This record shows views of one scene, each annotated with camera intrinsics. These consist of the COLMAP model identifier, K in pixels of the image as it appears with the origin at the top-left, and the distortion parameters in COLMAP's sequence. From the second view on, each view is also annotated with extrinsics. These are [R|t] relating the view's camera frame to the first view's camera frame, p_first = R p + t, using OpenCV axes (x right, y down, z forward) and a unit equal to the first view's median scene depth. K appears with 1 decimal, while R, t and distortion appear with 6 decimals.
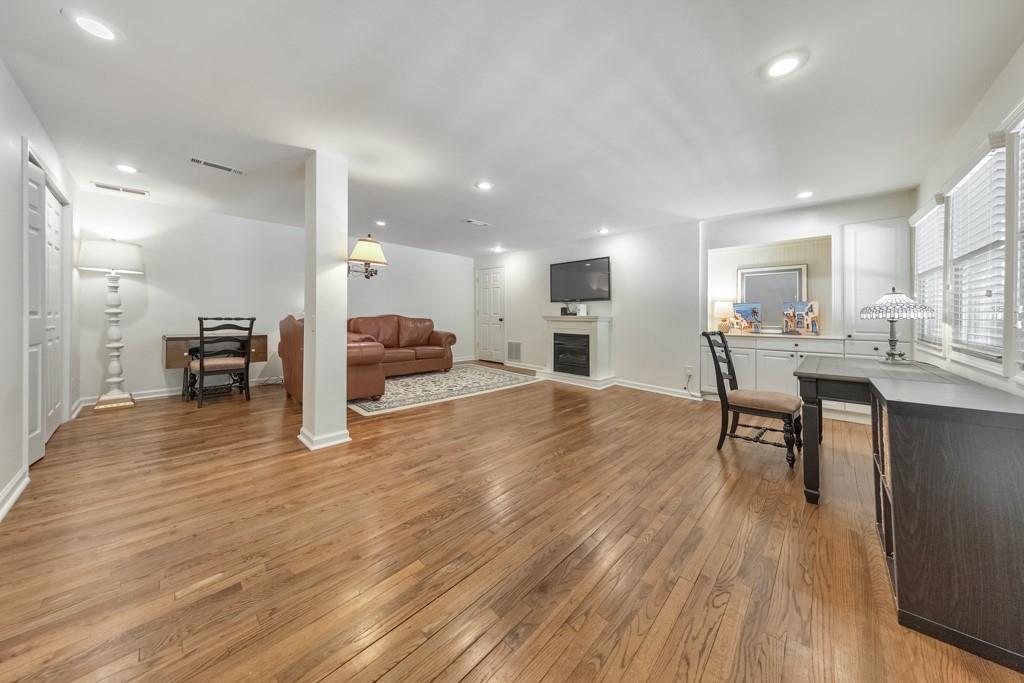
lens RADIAL K [[333.2, 0, 512.3], [0, 333.2, 315.2], [0, 0, 1]] dist [0.000349, 0.000011]
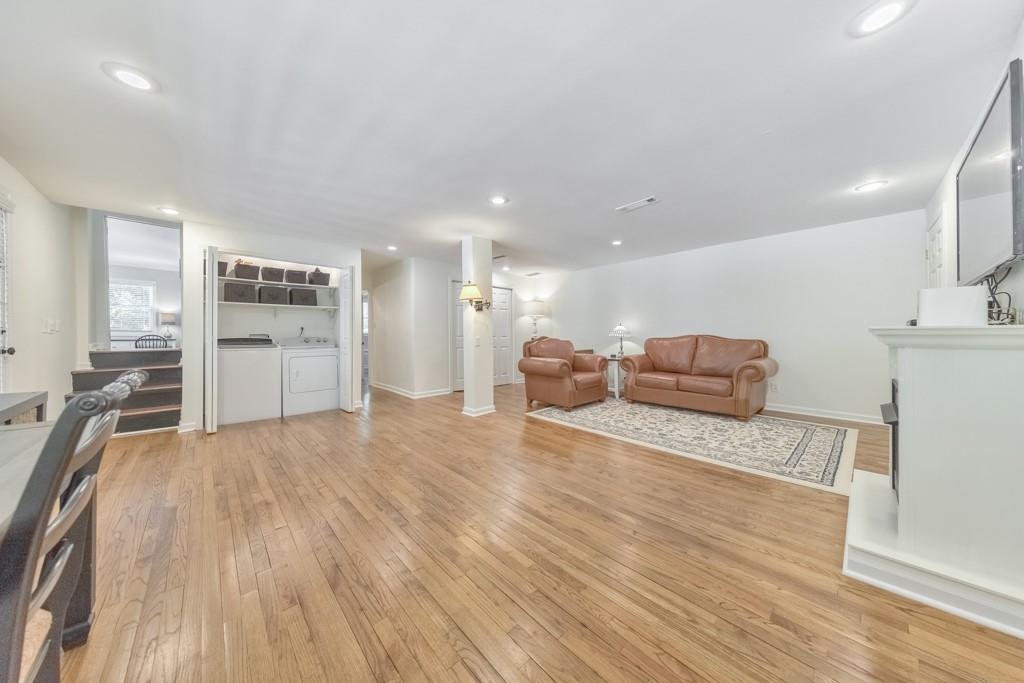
lens RADIAL K [[323.2, 0, 512.0], [0, 323.2, 341.5], [0, 0, 1]] dist [0.000691, 0.000049]
pose [[-0.053948, 0.003664, -0.998537, 0.763181], [0.002933, 0.999990, 0.003511, 0.017674], [0.998539, -0.002739, -0.053958, 0.965093]]
